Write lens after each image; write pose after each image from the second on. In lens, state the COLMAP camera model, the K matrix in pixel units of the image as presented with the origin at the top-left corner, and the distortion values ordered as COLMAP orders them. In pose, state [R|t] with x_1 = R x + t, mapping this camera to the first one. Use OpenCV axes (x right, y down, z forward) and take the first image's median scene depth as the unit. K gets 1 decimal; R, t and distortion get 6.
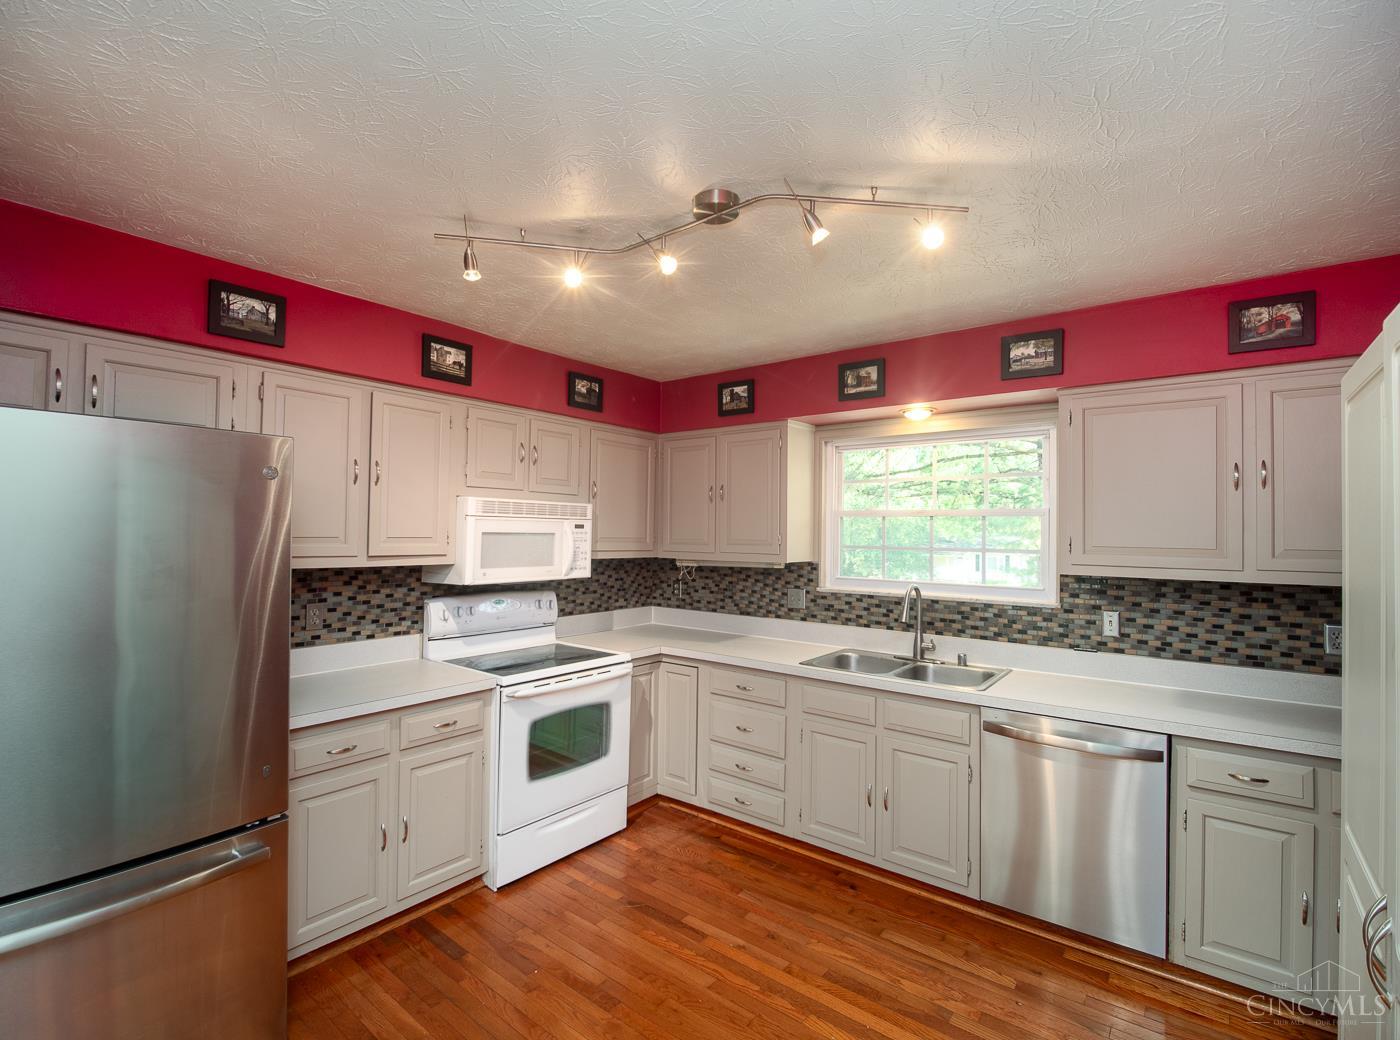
lens RADIAL K [[650.2, 0, 690.9], [0, 650.2, 517.6], [0, 0, 1]] dist [-0.016612, -0.001323]
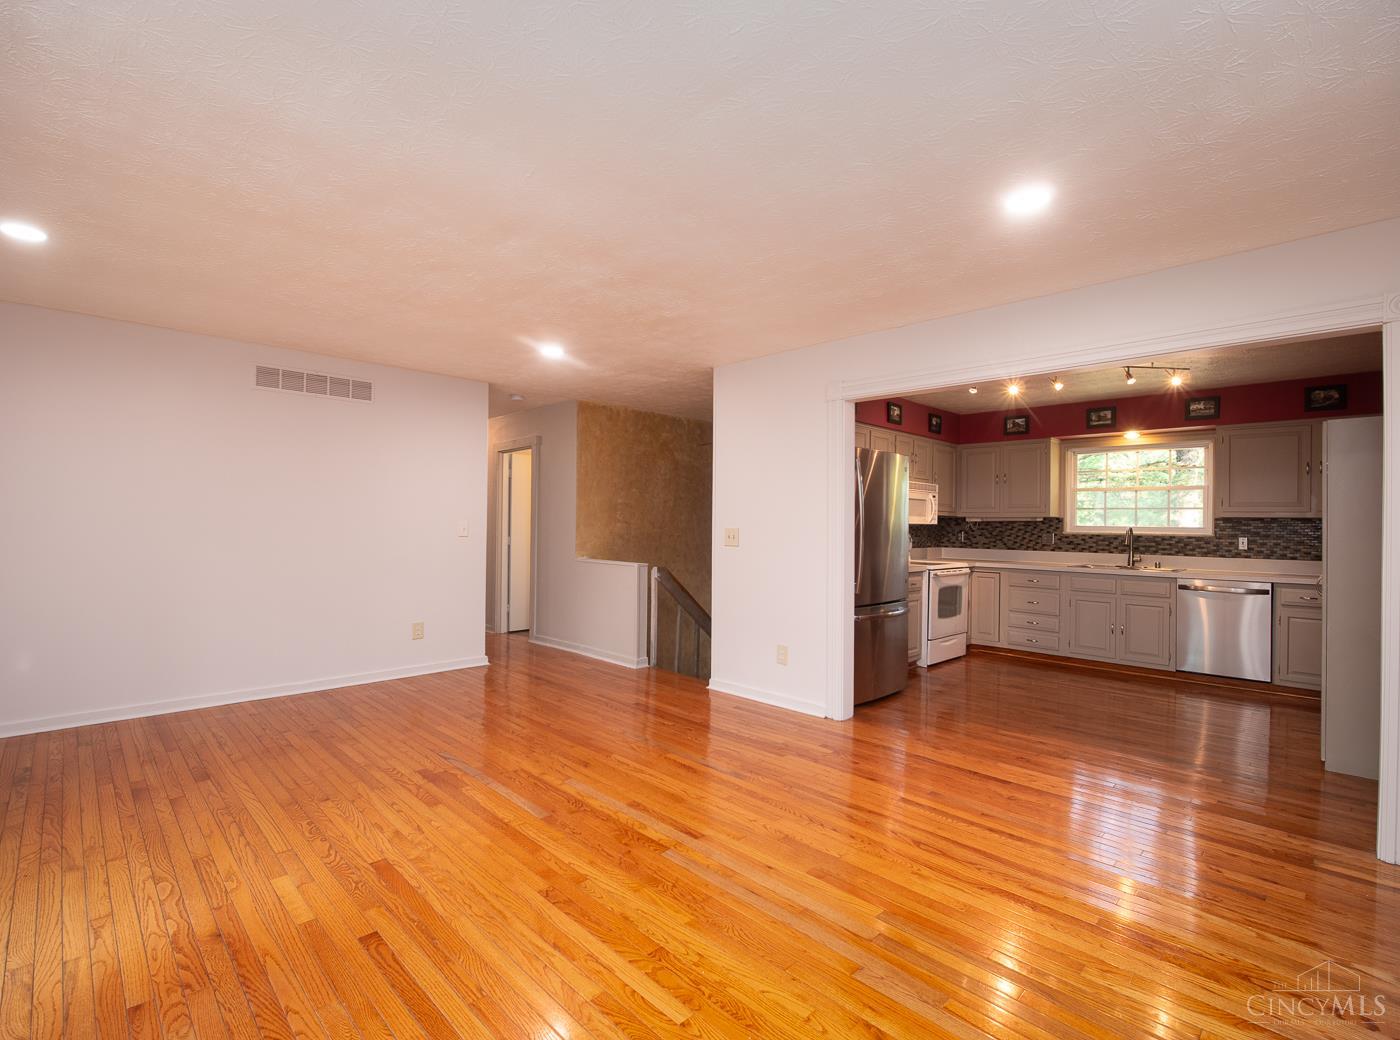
lens RADIAL K [[650.2, 0, 694.2], [0, 650.2, 517.6], [0, 0, 1]] dist [-0.016612, -0.001323]
pose [[0.992958, 0.001410, -0.118458, -0.741390], [0.000131, 0.999916, 0.012992, 0.057607], [0.118466, -0.012916, 0.992874, -1.084925]]
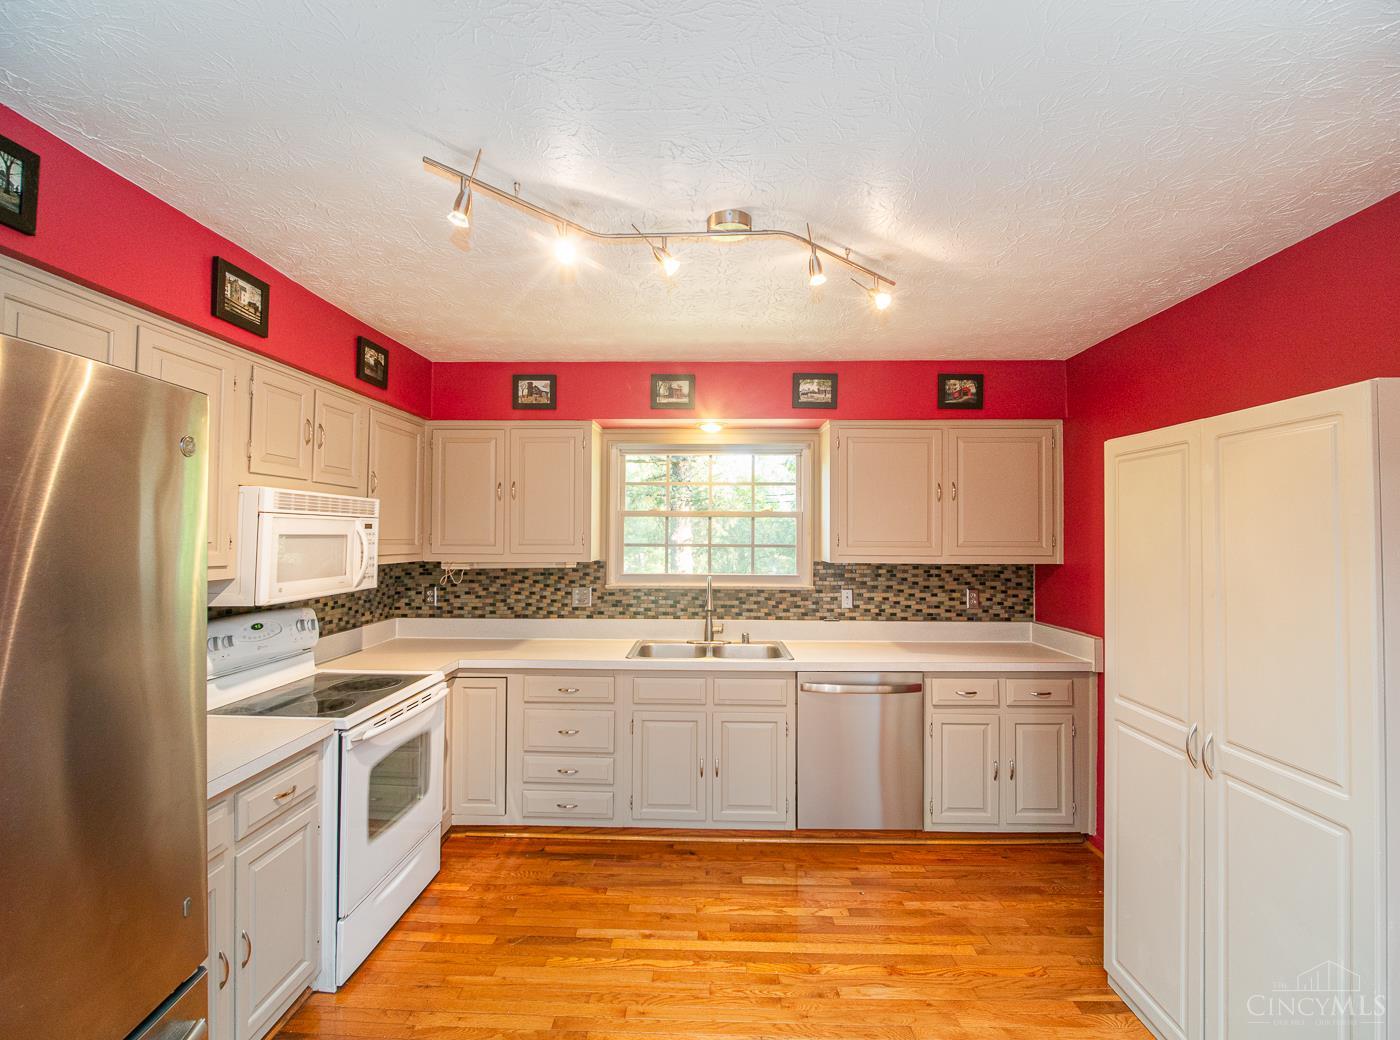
lens RADIAL K [[650.2, 0, 693.0], [0, 650.2, 518.1], [0, 0, 1]] dist [-0.016612, -0.001323]
pose [[0.801380, 0.005779, 0.598128, -0.389734], [-0.008370, 0.999964, 0.001553, -0.001730], [-0.598097, -0.006251, 0.801399, 0.111534]]
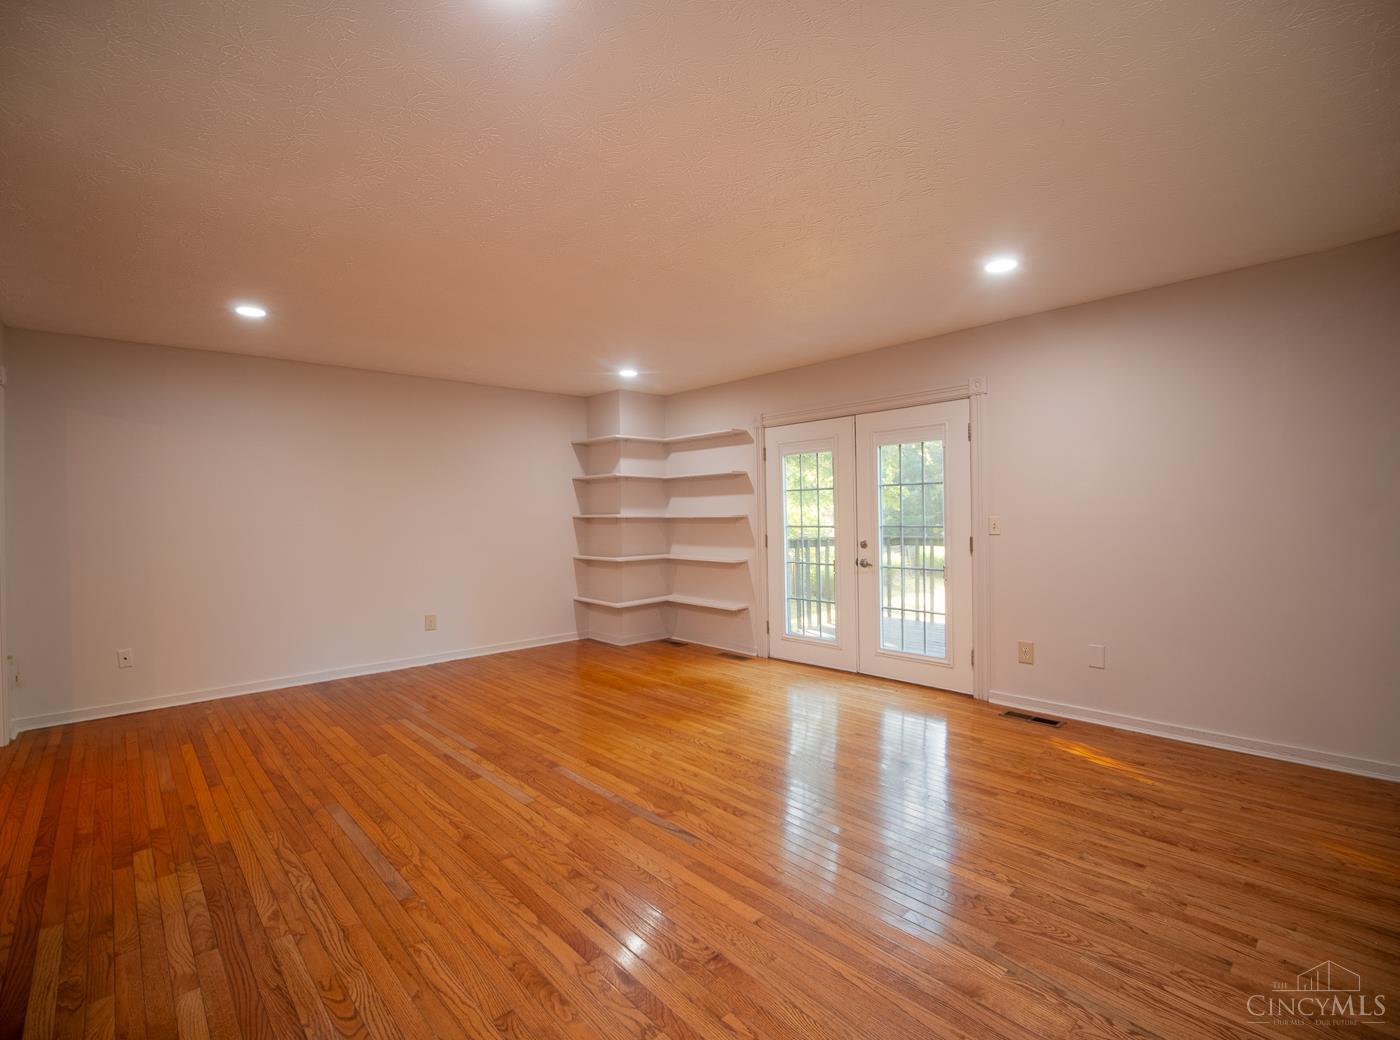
lens RADIAL K [[650.2, 0, 694.0], [0, 650.2, 518.2], [0, 0, 1]] dist [-0.016612, -0.001323]
pose [[-0.986995, 0.006090, 0.160634, -1.459874], [0.003593, 0.999868, -0.015832, 0.097043], [-0.160709, -0.015049, -0.986887, 0.827008]]
